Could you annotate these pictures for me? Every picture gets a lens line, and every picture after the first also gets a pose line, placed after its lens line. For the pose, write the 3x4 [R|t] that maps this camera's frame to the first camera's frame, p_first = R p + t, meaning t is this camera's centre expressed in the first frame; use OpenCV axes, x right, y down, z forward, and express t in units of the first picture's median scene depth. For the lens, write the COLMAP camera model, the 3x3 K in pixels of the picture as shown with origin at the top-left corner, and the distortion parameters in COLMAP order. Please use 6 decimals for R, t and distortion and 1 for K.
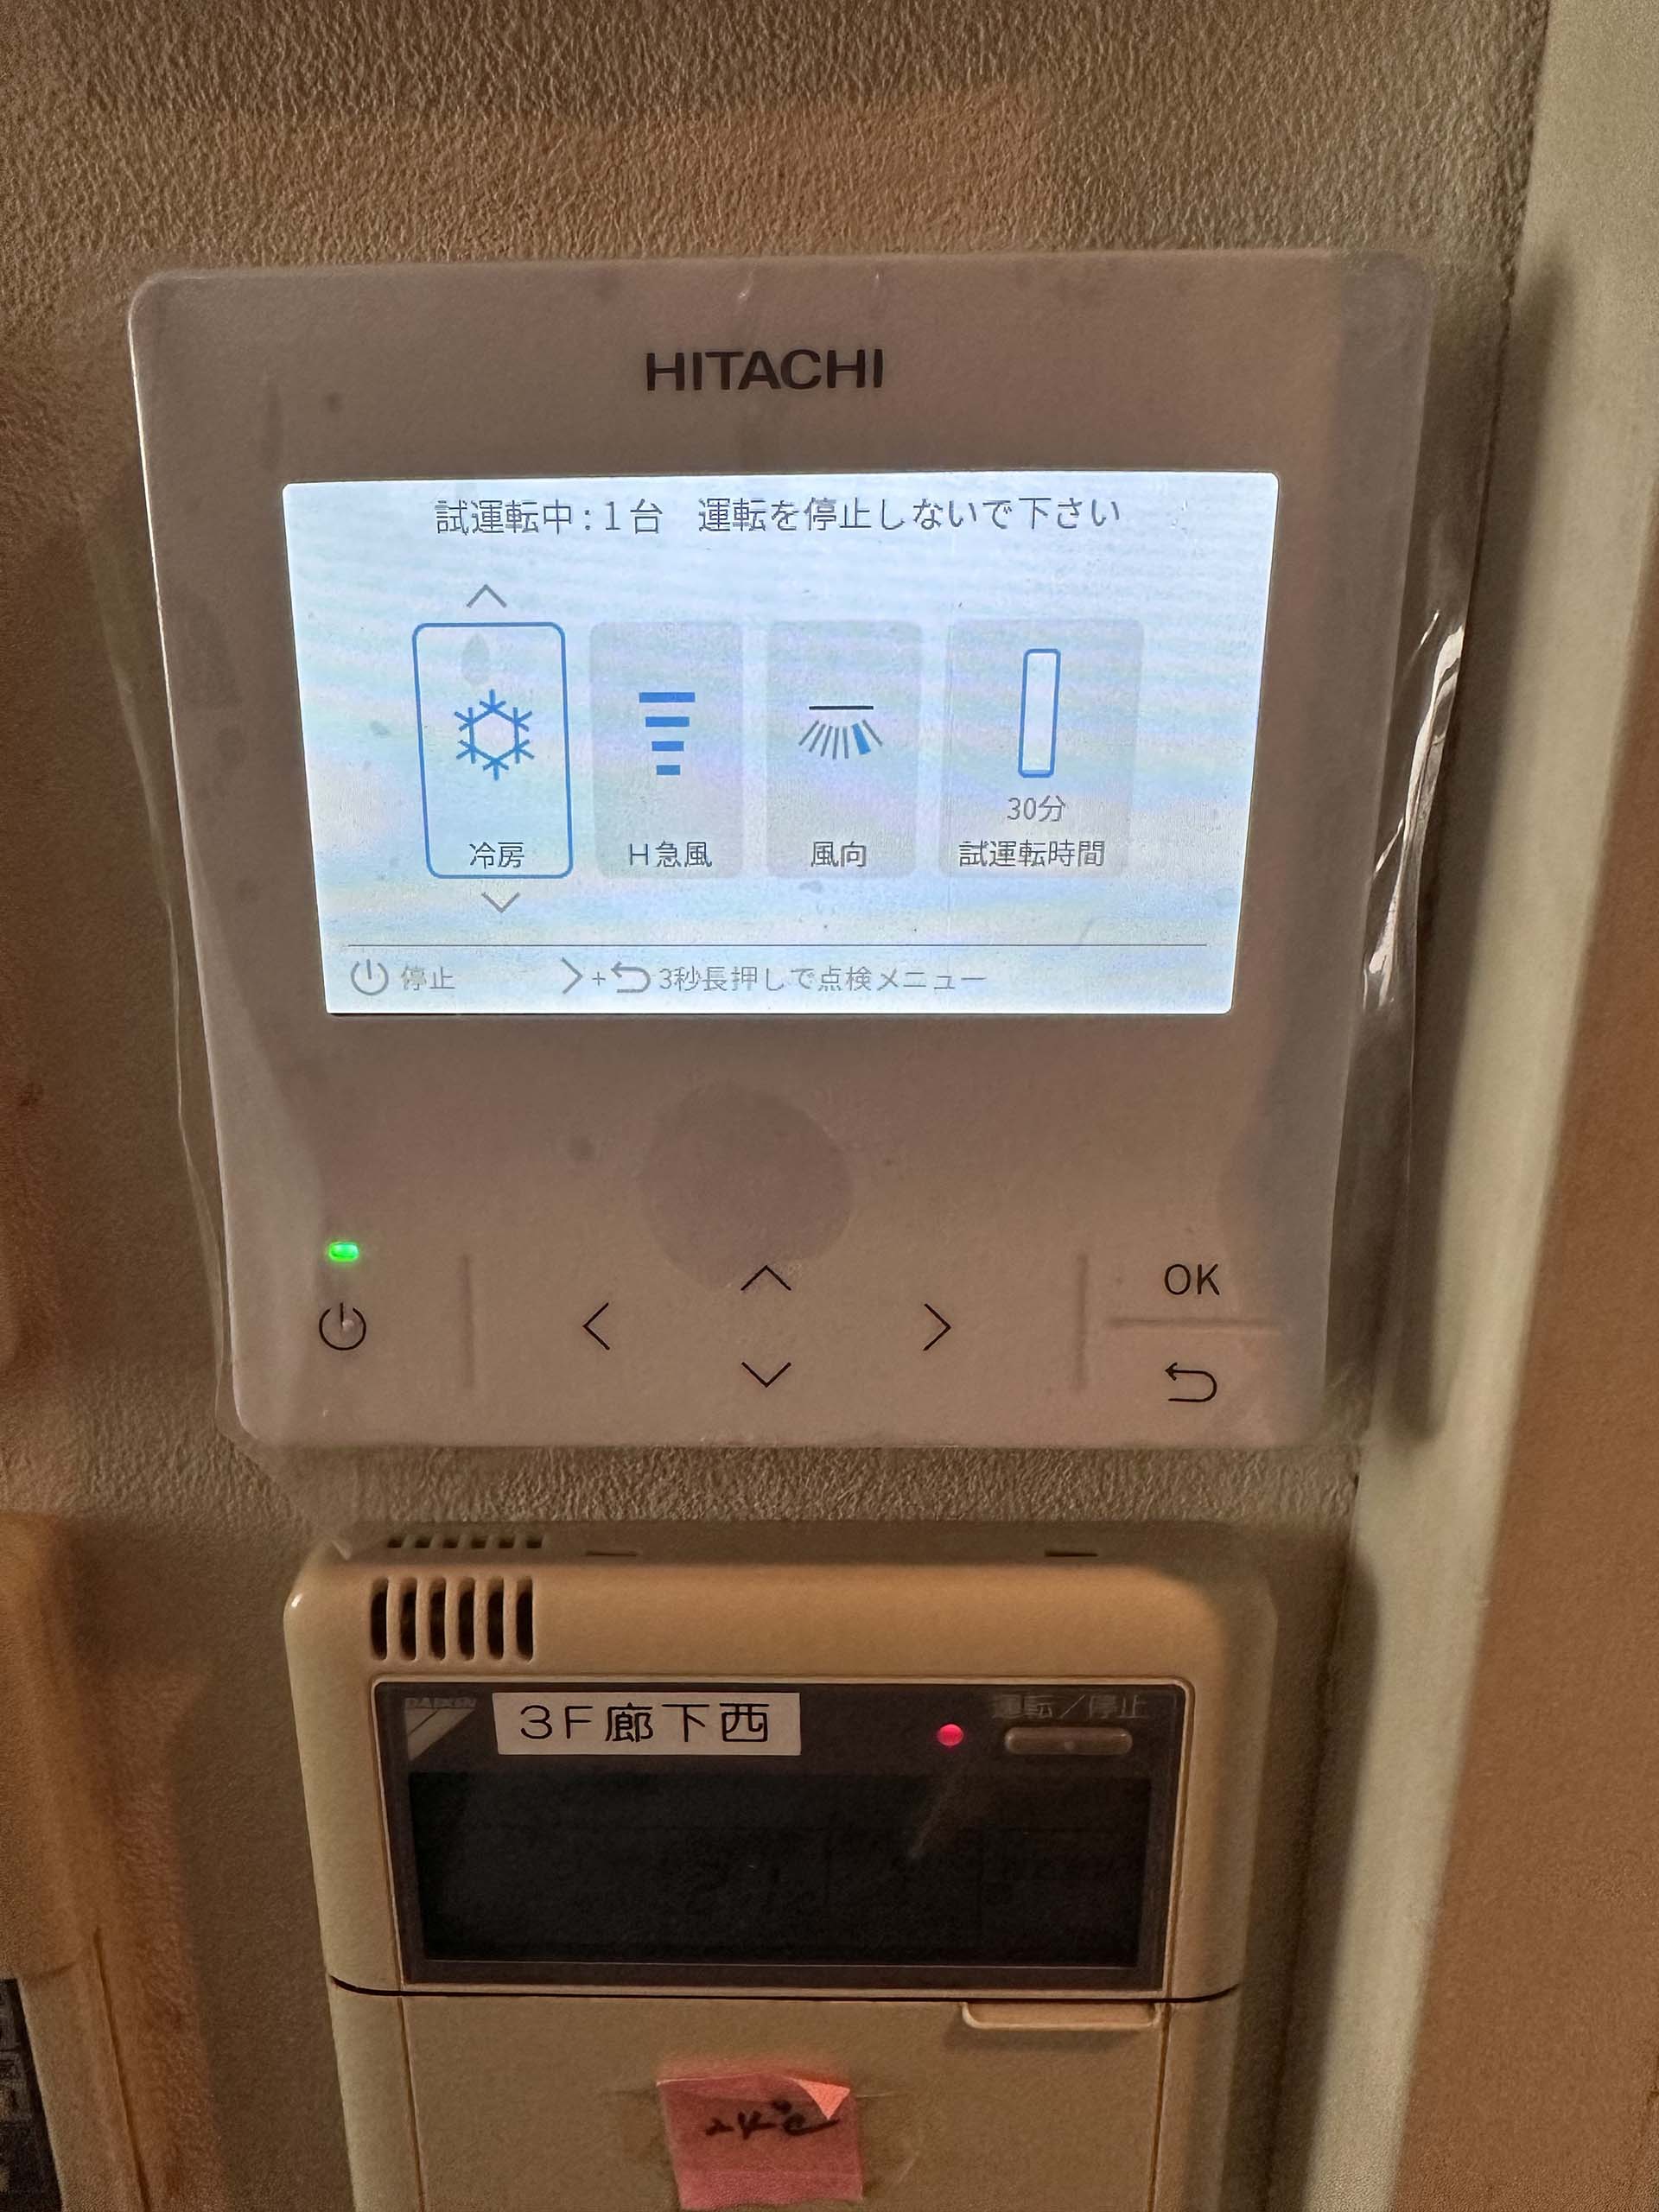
lens RADIAL K [[1566.4, 0, 776.8], [0, 1566.4, 1025.4], [0, 0, 1]] dist [0.021935, -0.035211]
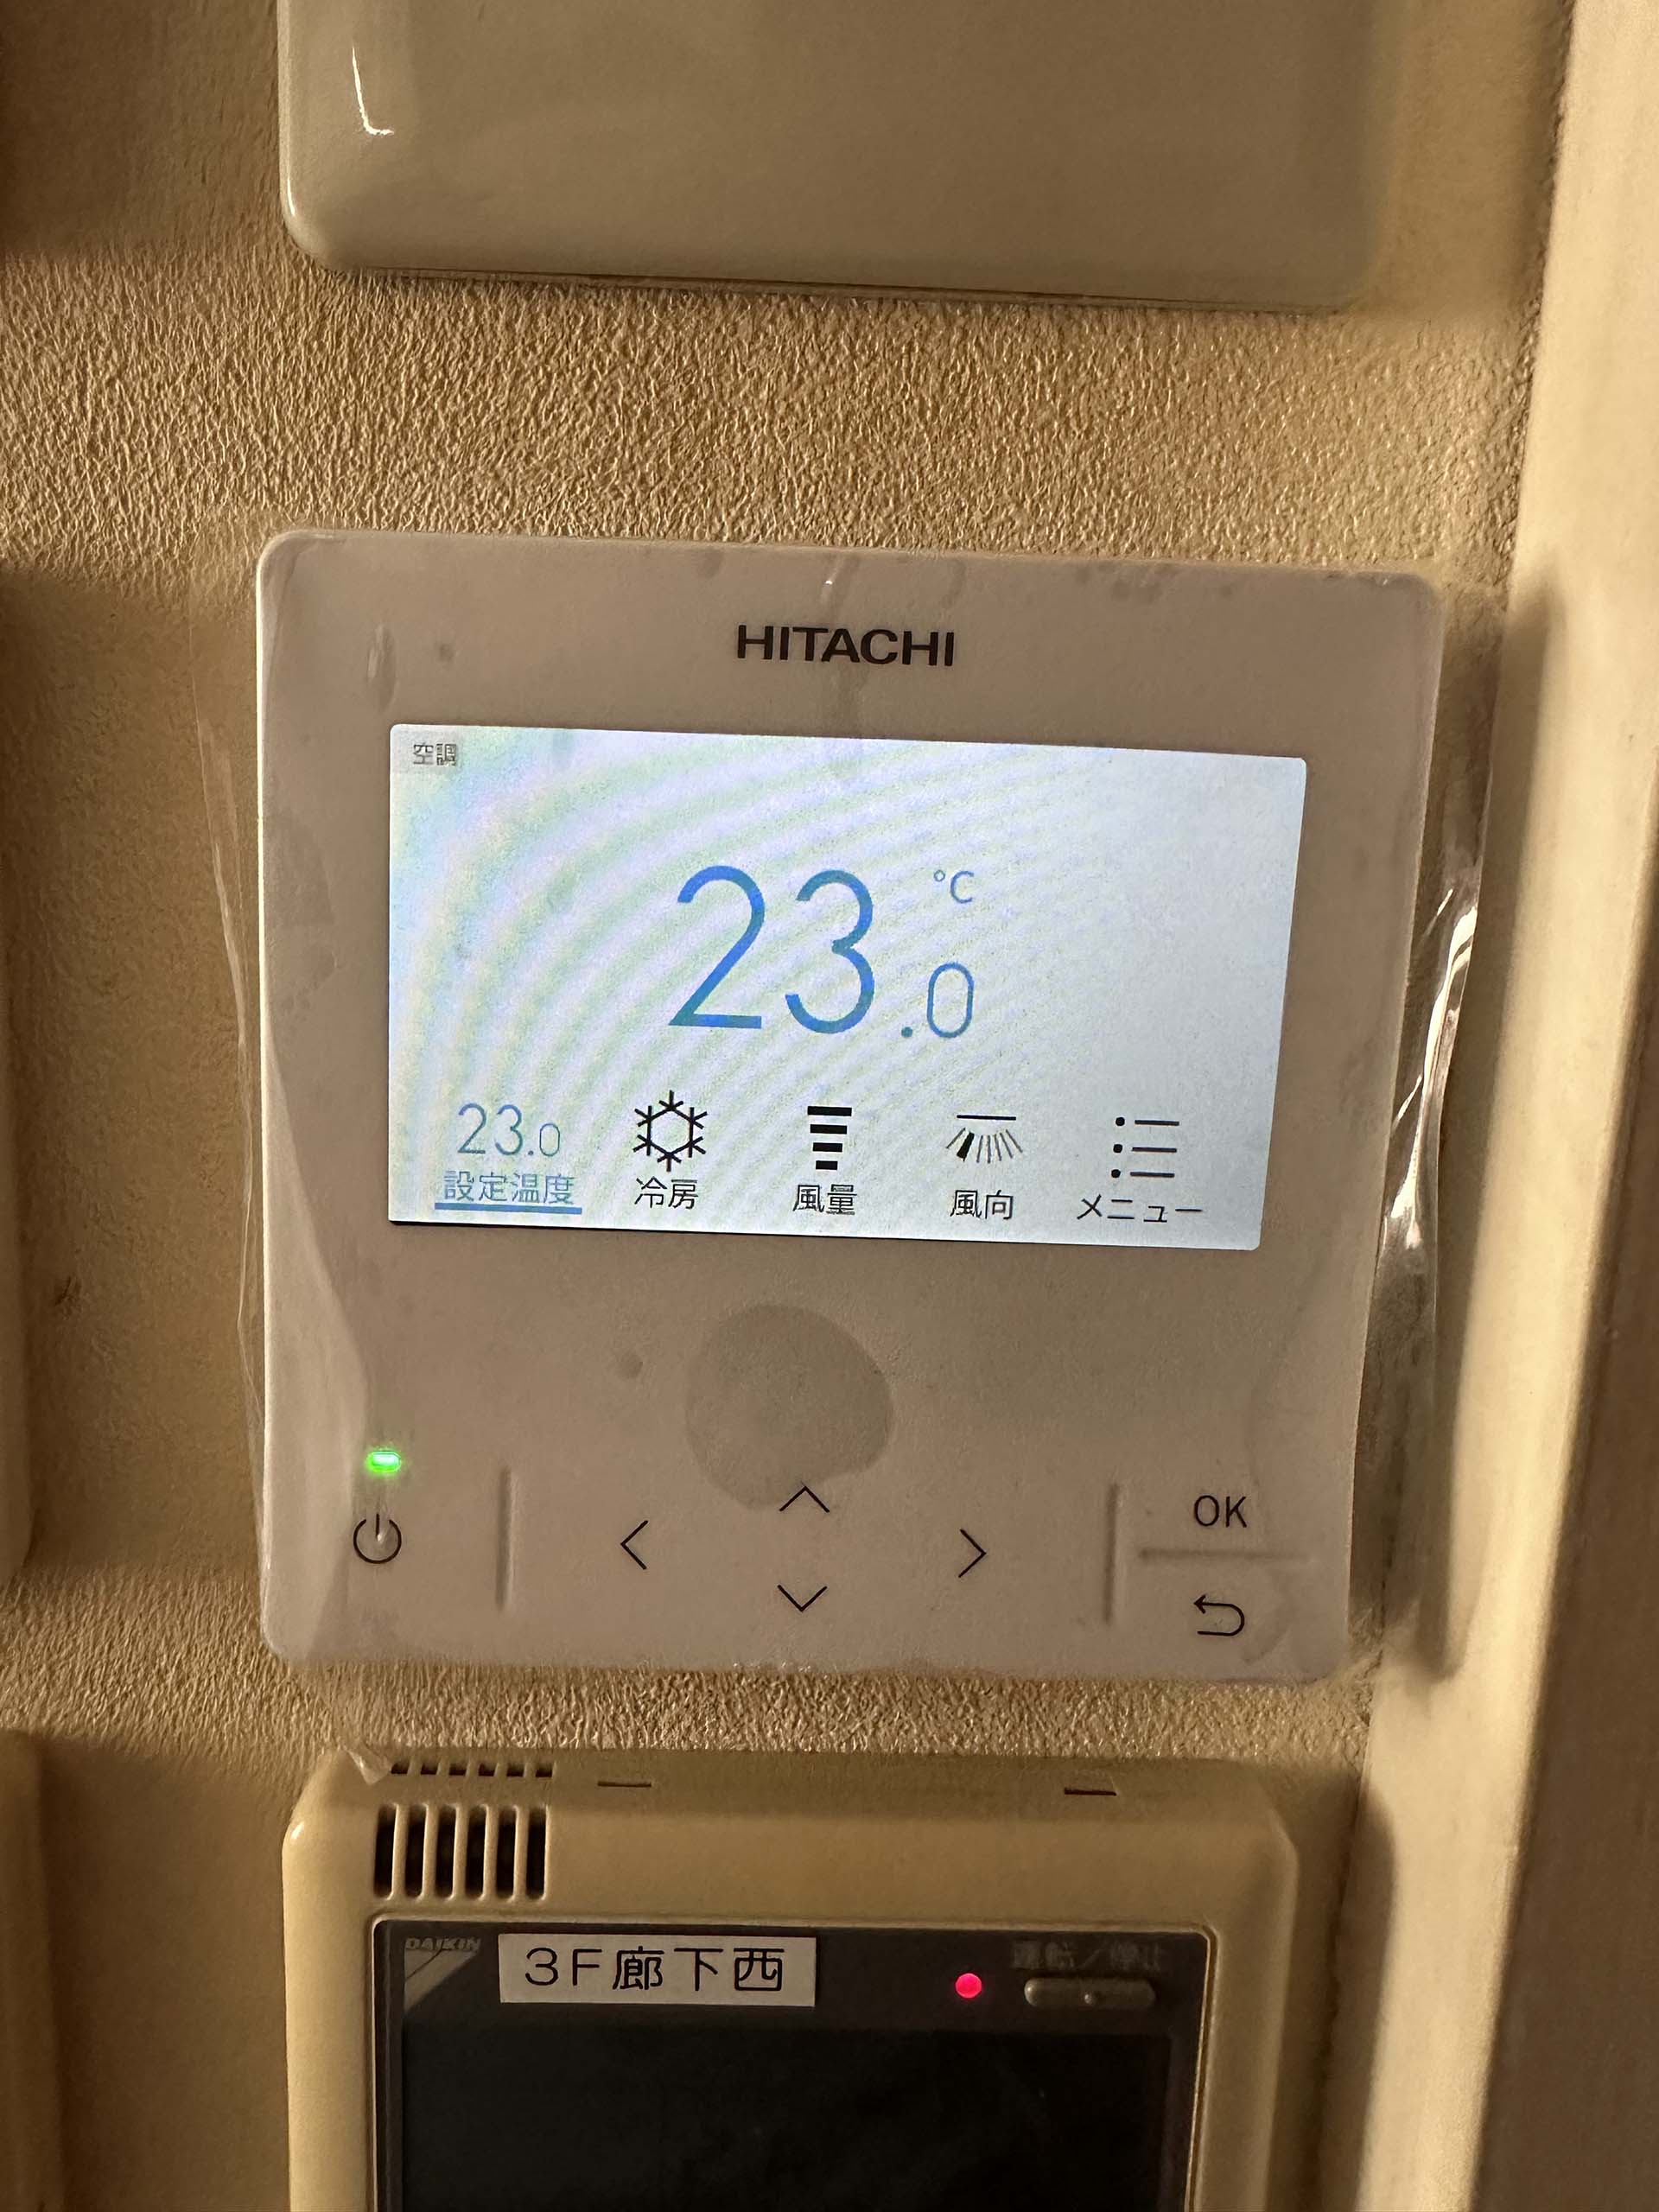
lens RADIAL K [[1566.4, 0, 755.0], [0, 1566.4, 1020.8], [0, 0, 1]] dist [0.021935, -0.035211]
pose [[0.998125, 0.039067, 0.047116, -0.095139], [-0.032543, 0.990708, -0.132058, -0.009292], [-0.051837, 0.130277, 0.990122, -0.039497]]
